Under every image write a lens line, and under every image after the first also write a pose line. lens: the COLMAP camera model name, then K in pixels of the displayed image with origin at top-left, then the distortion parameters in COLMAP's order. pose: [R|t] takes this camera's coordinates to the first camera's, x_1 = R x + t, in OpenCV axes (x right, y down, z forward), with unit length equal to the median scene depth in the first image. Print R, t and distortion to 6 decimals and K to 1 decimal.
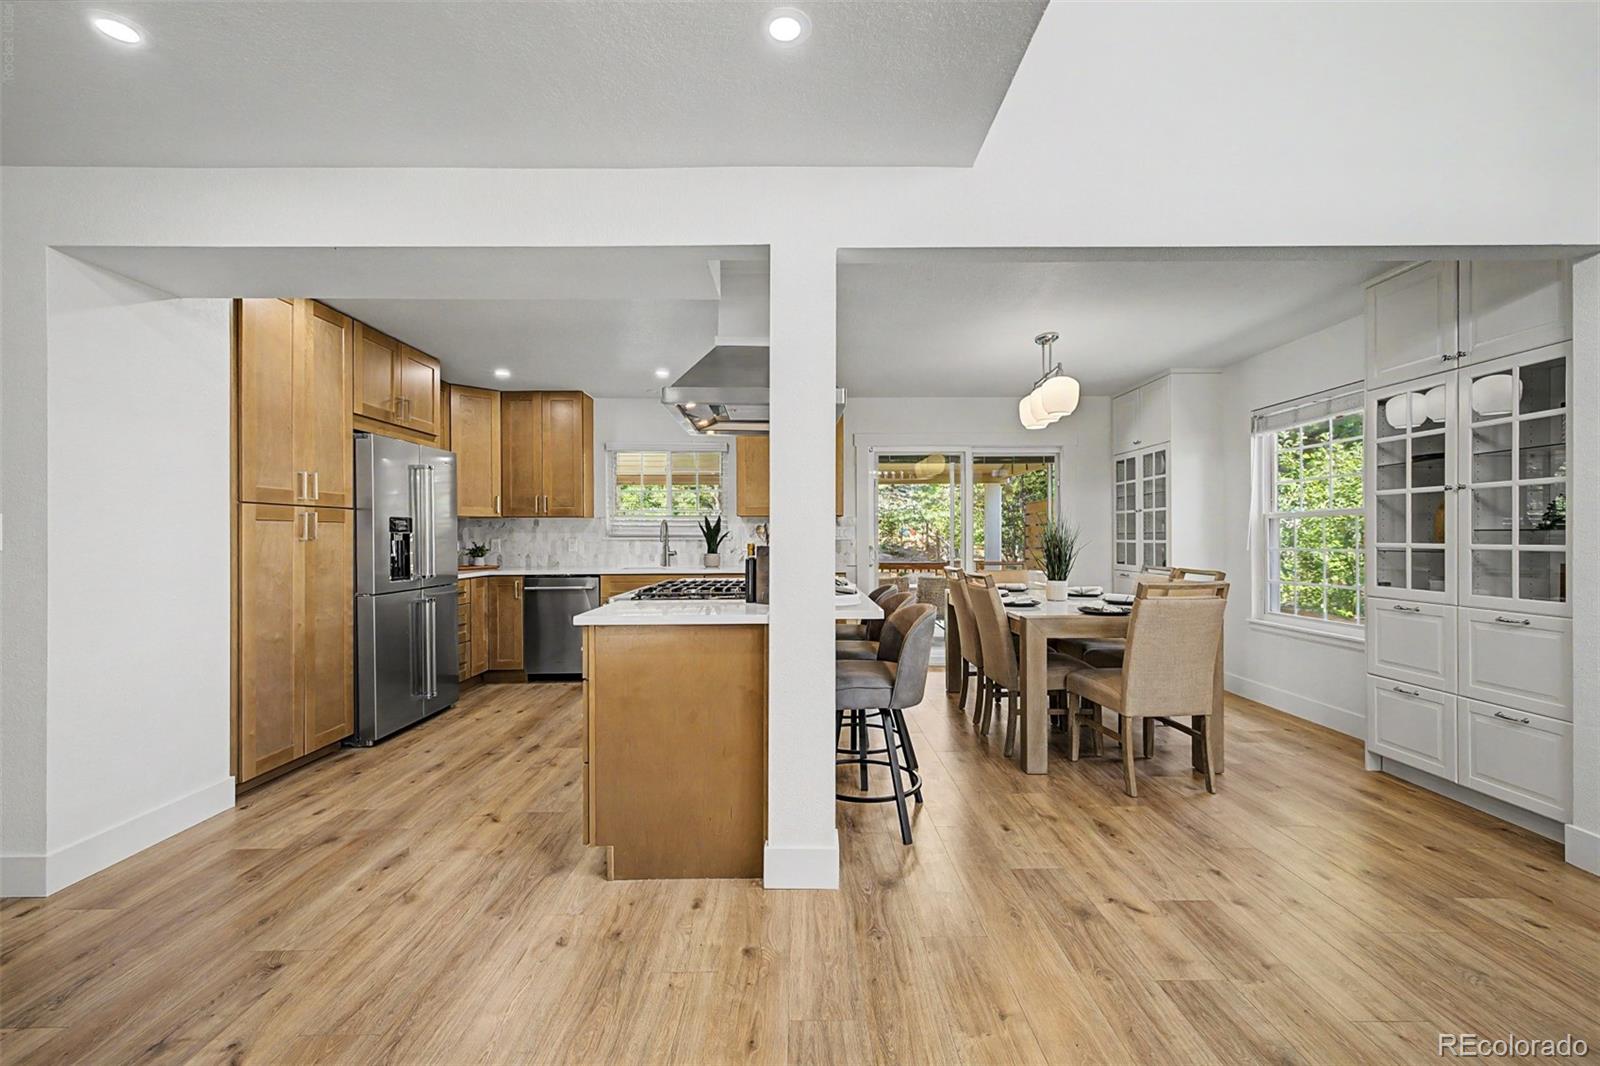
lens RADIAL K [[676.4, 0, 801.2], [0, 676.4, 531.5], [0, 0, 1]] dist [0.010867, -0.002474]
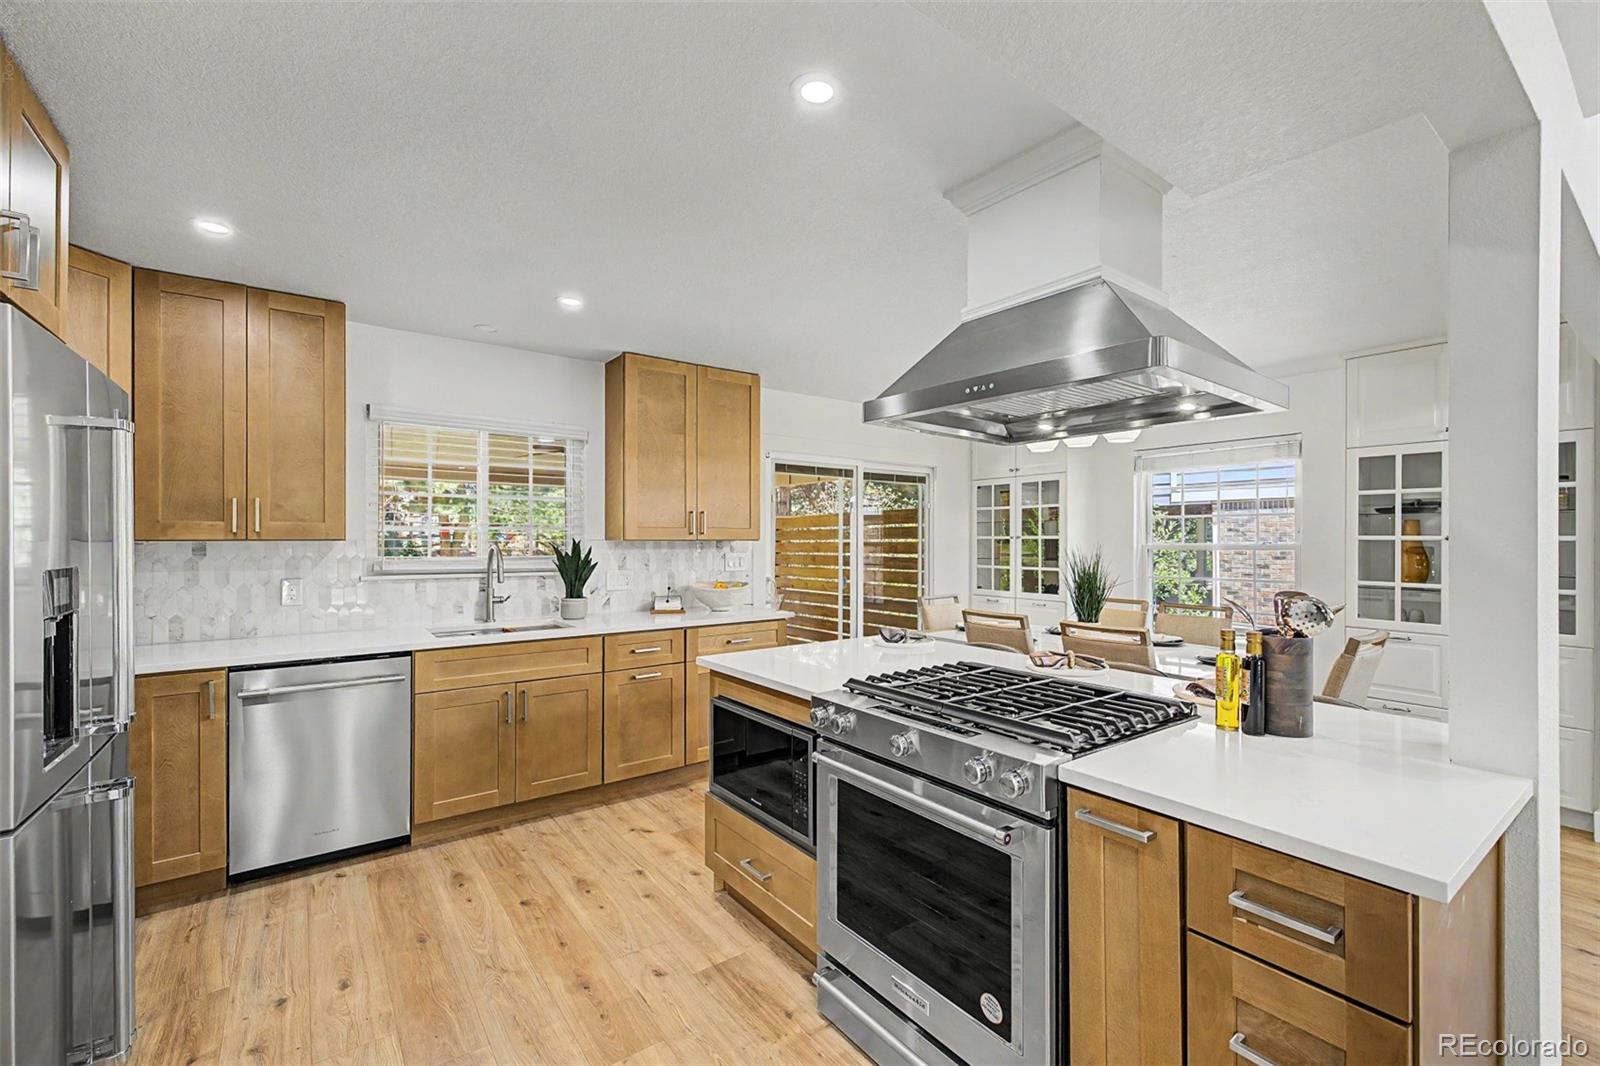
lens RADIAL K [[676.4, 0, 802.5], [0, 676.4, 535.5], [0, 0, 1]] dist [0.010867, -0.002474]
pose [[0.805813, 0.008262, 0.592113, -0.504230], [-0.009757, 0.999952, -0.000674, -0.042071], [-0.592090, -0.005234, 0.805855, 0.519015]]
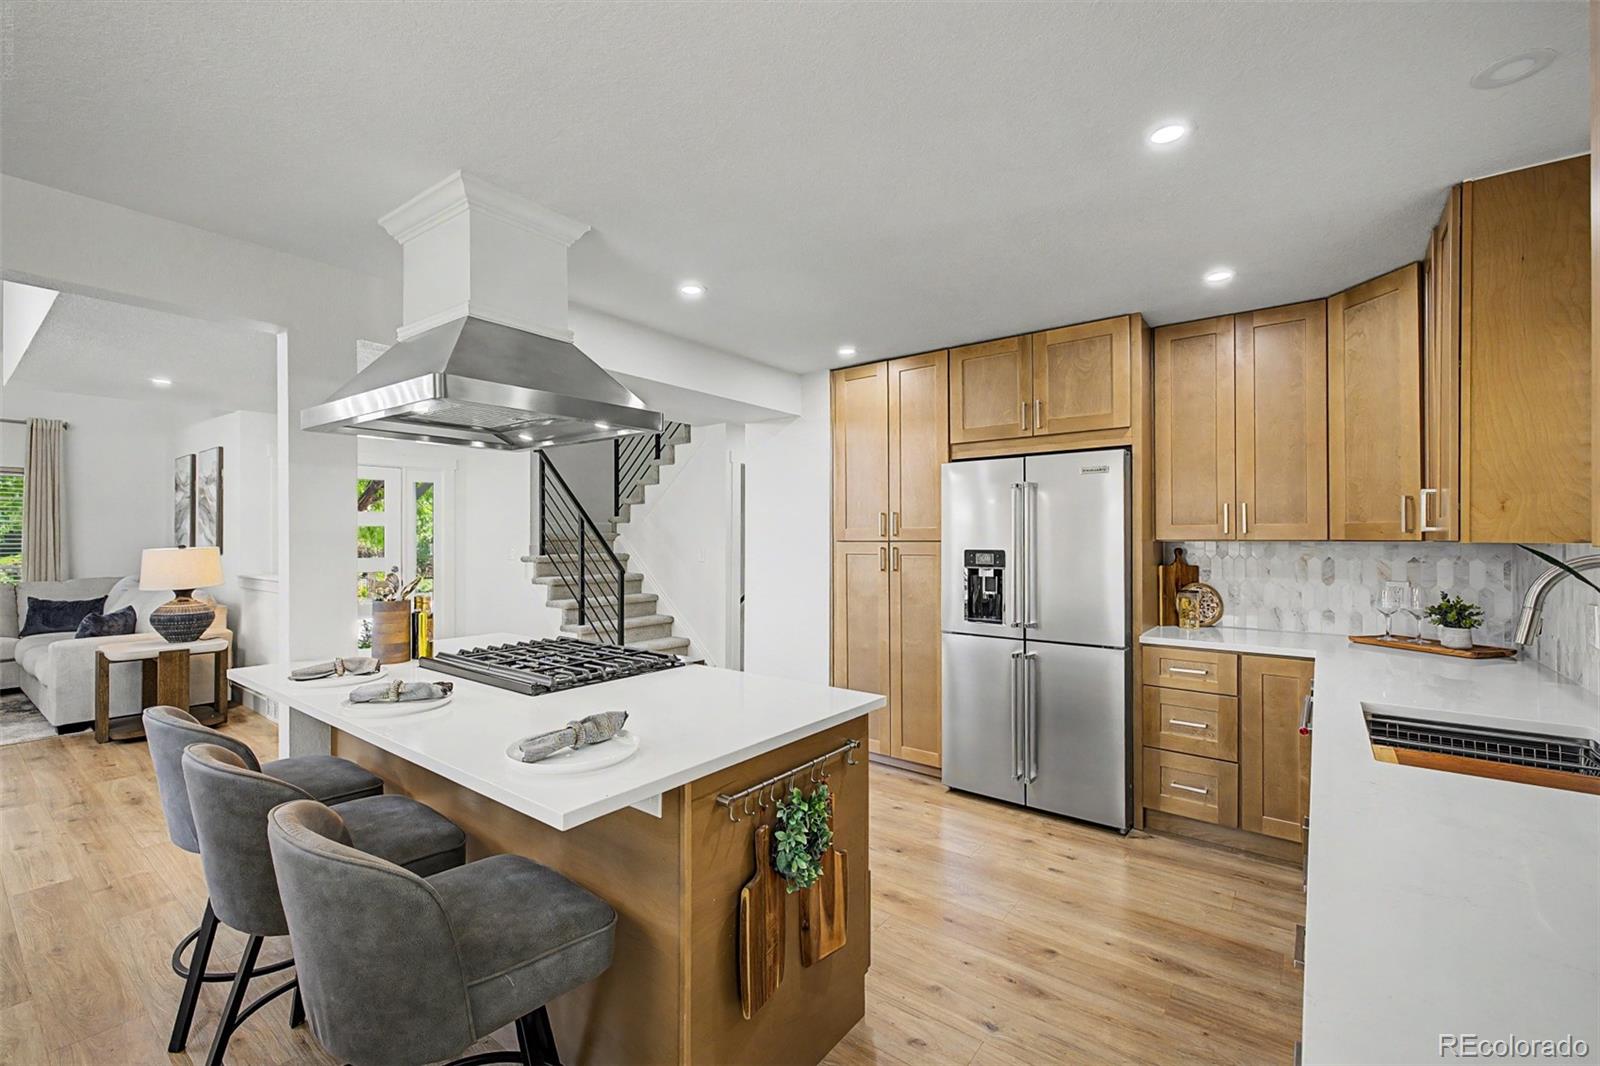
lens RADIAL K [[676.4, 0, 803.4], [0, 676.4, 530.1], [0, 0, 1]] dist [0.010867, -0.002474]
pose [[-0.610718, -0.003969, -0.791838, 0.238441], [0.008897, 0.999890, -0.011875, -0.038921], [0.791798, -0.014297, -0.610616, 1.372722]]
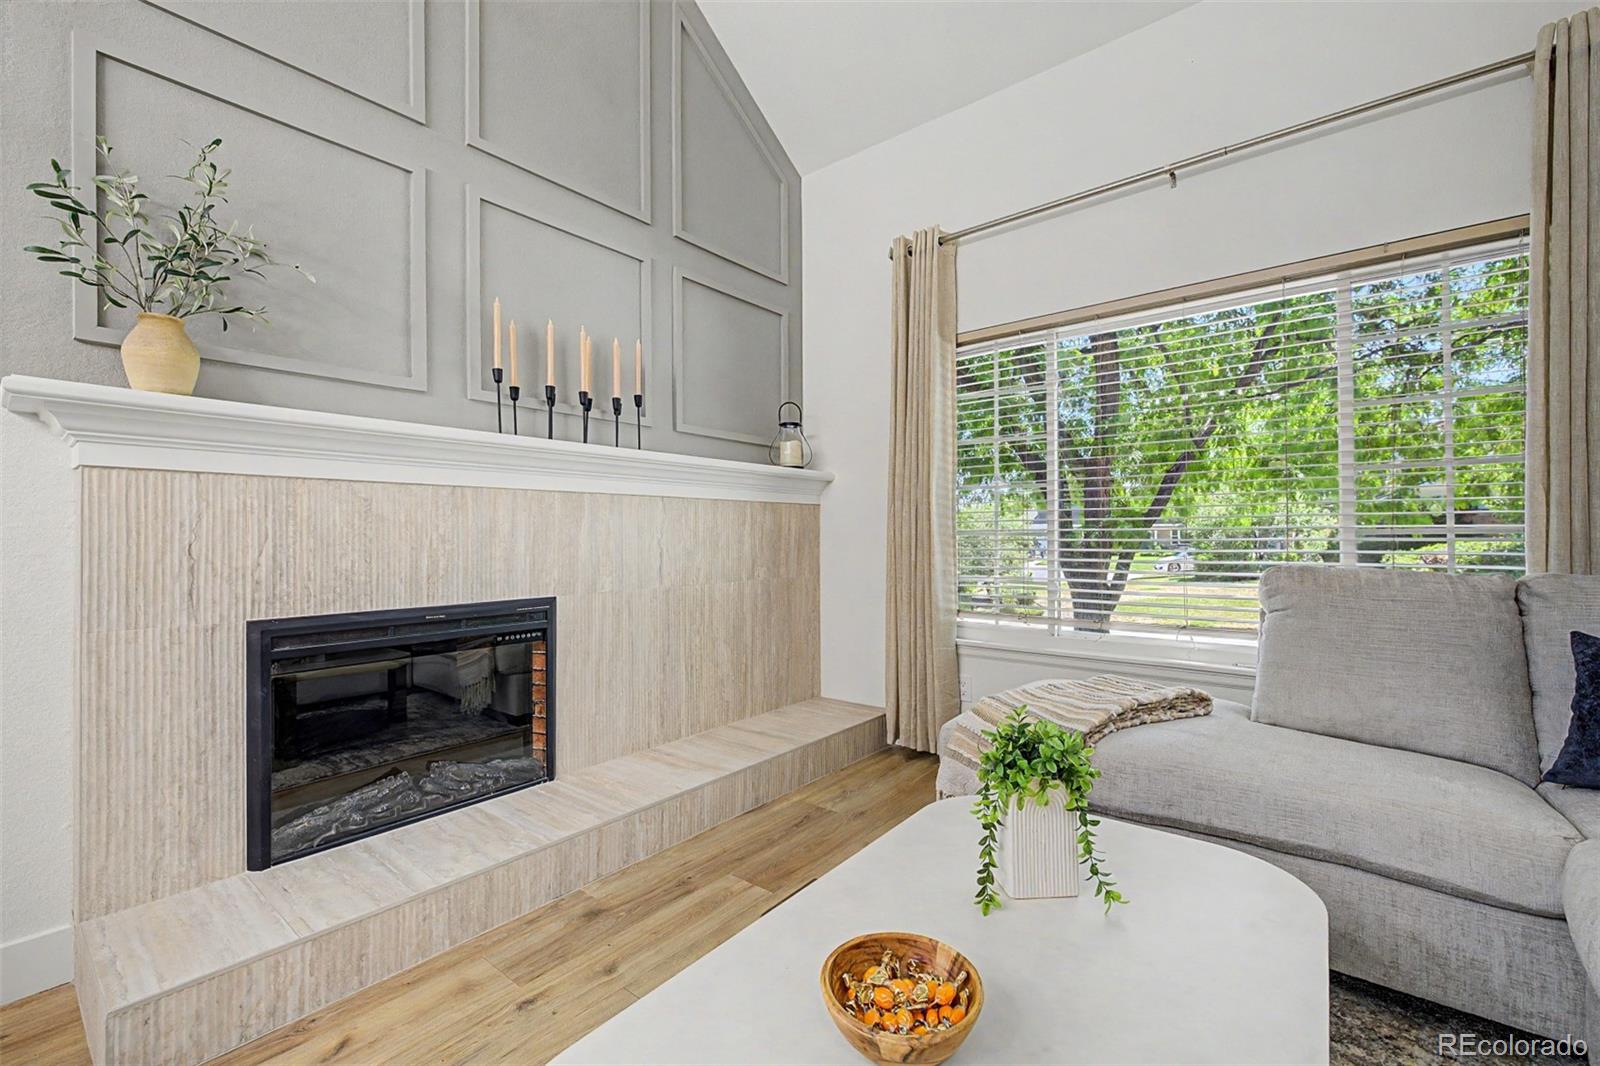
lens RADIAL K [[676.4, 0, 804.2], [0, 676.4, 531.6], [0, 0, 1]] dist [0.010867, -0.002474]
pose [[-0.773544, 0.014184, 0.633584, 0.182655], [0.005462, 0.999862, -0.015715, 0.024428], [-0.633719, -0.008695, -0.773514, -0.358062]]
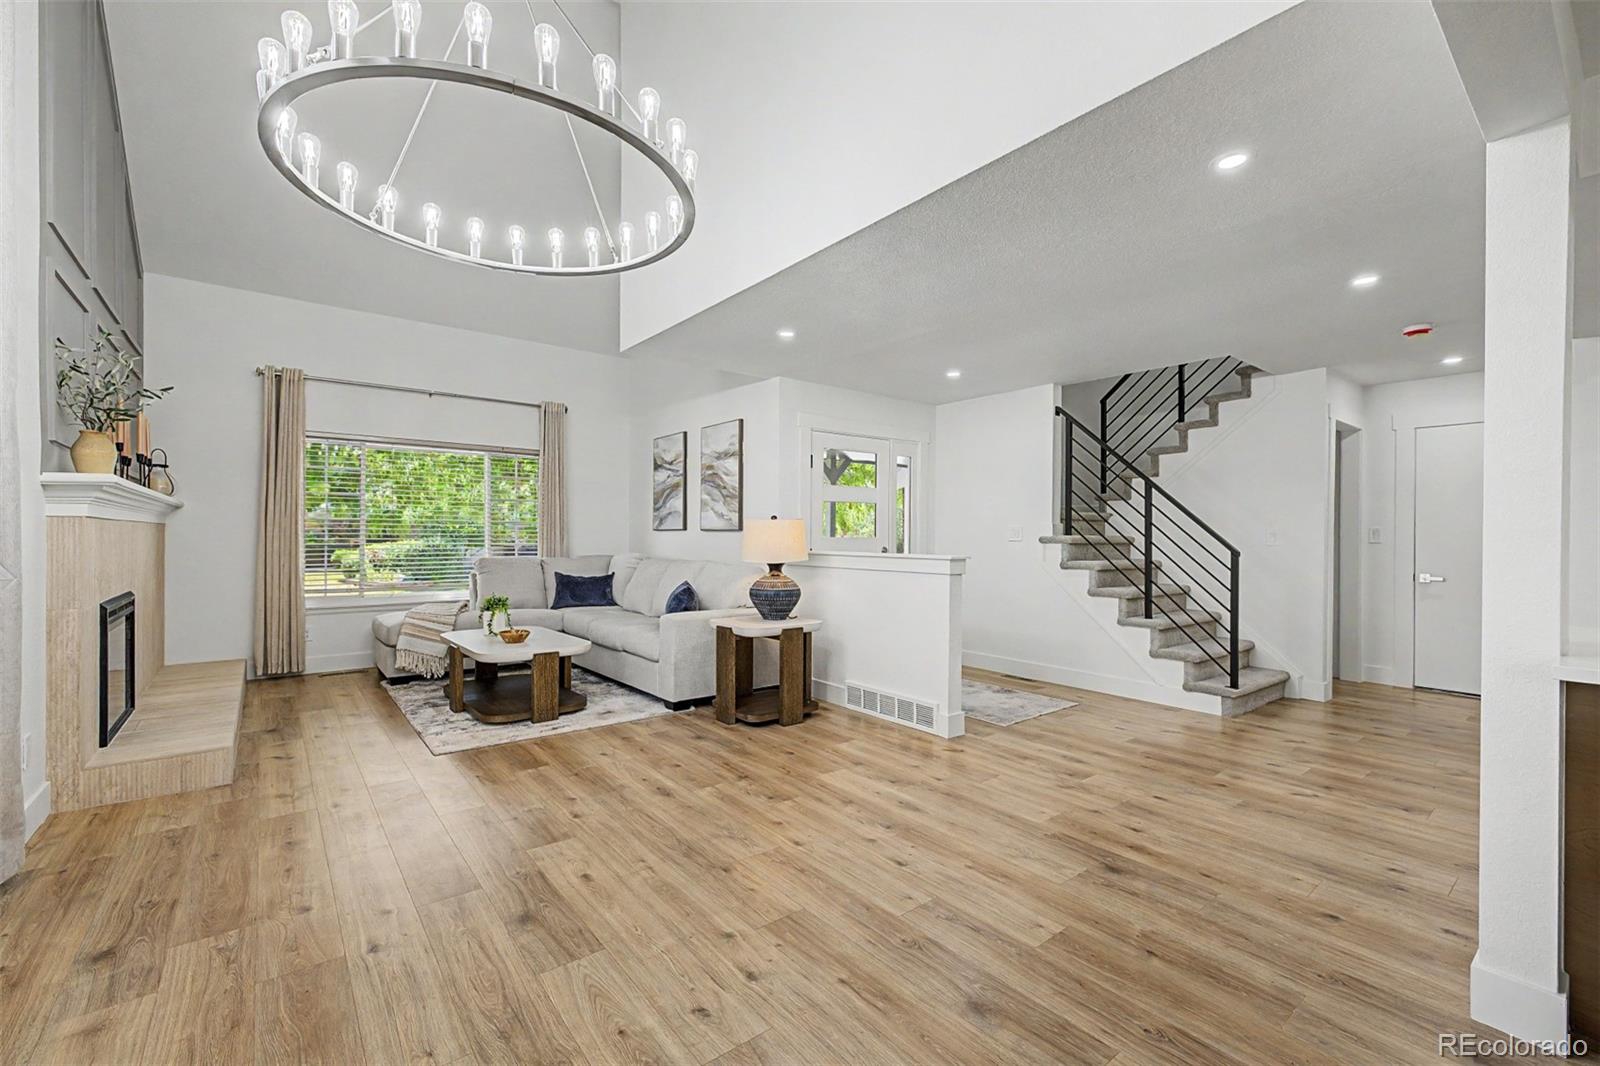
lens RADIAL K [[676.4, 0, 804.2], [0, 676.4, 533.5], [0, 0, 1]] dist [0.010867, -0.002474]
pose [[-0.782801, -0.003933, -0.622260, 0.617353], [0.002154, 0.999957, -0.009031, 0.003602], [0.622269, -0.008410, -0.782759, 0.646689]]
